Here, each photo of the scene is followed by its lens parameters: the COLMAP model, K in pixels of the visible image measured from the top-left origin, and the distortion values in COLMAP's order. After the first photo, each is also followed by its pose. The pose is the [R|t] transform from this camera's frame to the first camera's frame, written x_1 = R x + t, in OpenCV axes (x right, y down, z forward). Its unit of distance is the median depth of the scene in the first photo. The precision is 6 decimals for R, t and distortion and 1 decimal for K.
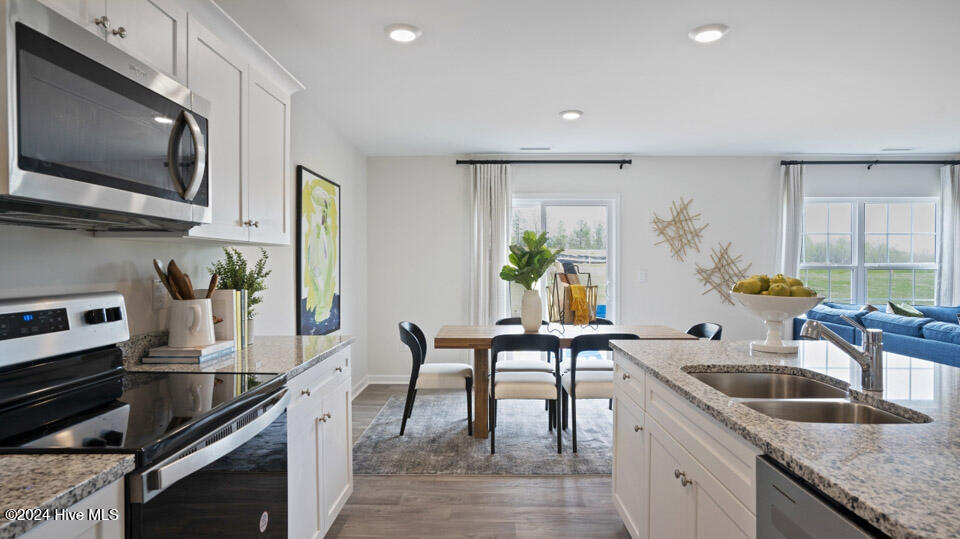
lens RADIAL K [[533.9, 0, 480.0], [0, 533.9, 269.5], [0, 0, 1]] dist [-0.000385, 0.000265]
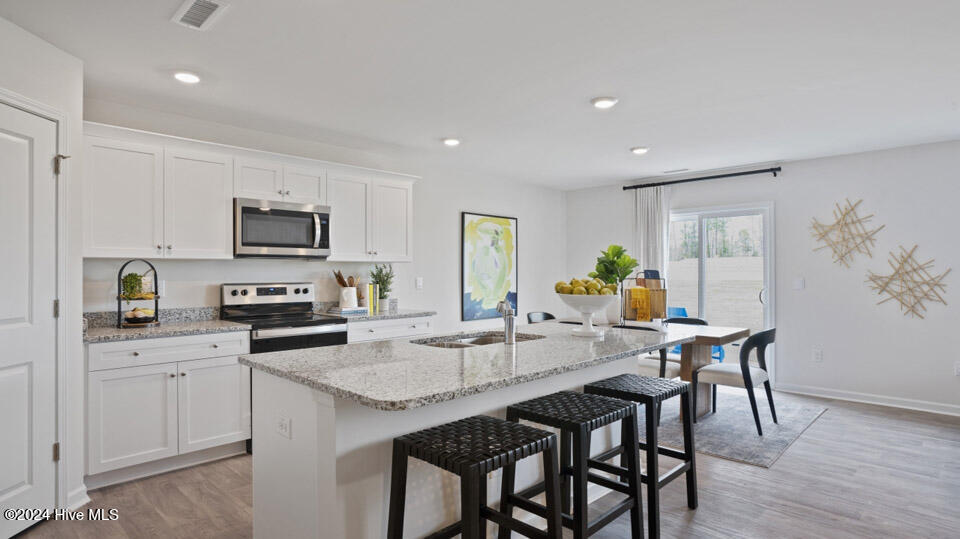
lens RADIAL K [[515.2, 0, 480.0], [0, 515.2, 269.5], [0, 0, 1]] dist [-0.004780, 0.000491]
pose [[0.736006, -0.007300, -0.676936, 0.610556], [-0.004020, 0.999877, -0.015153, 0.005105], [0.676964, 0.013874, 0.735886, -0.107250]]
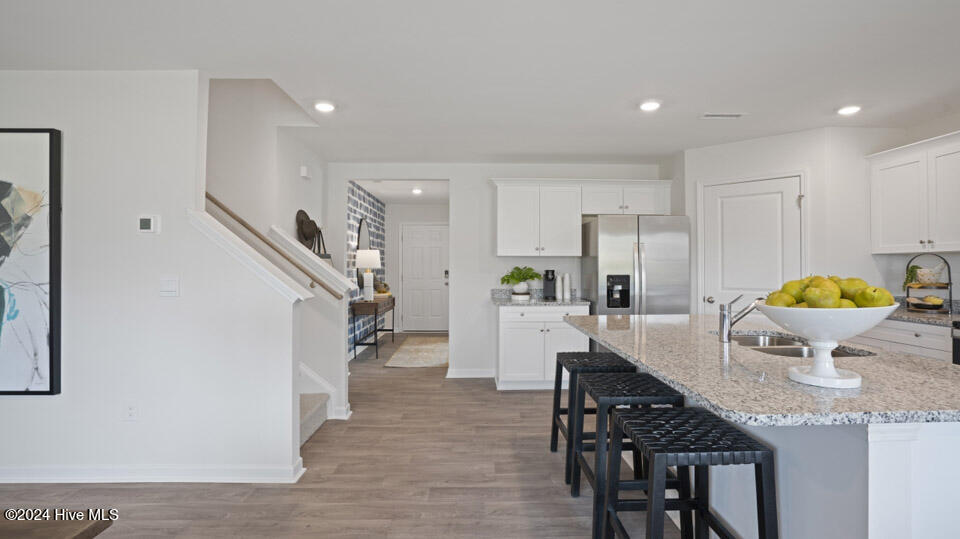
lens RADIAL K [[458.9, 0, 484.2], [0, 458.9, 265.4], [0, 0, 1]] dist [-0.063983, 0.032815]
pose [[-0.997974, -0.003219, -0.063547, 0.525003], [-0.003759, 0.999958, 0.008373, -0.002498], [0.063518, 0.008595, -0.997944, 0.774026]]
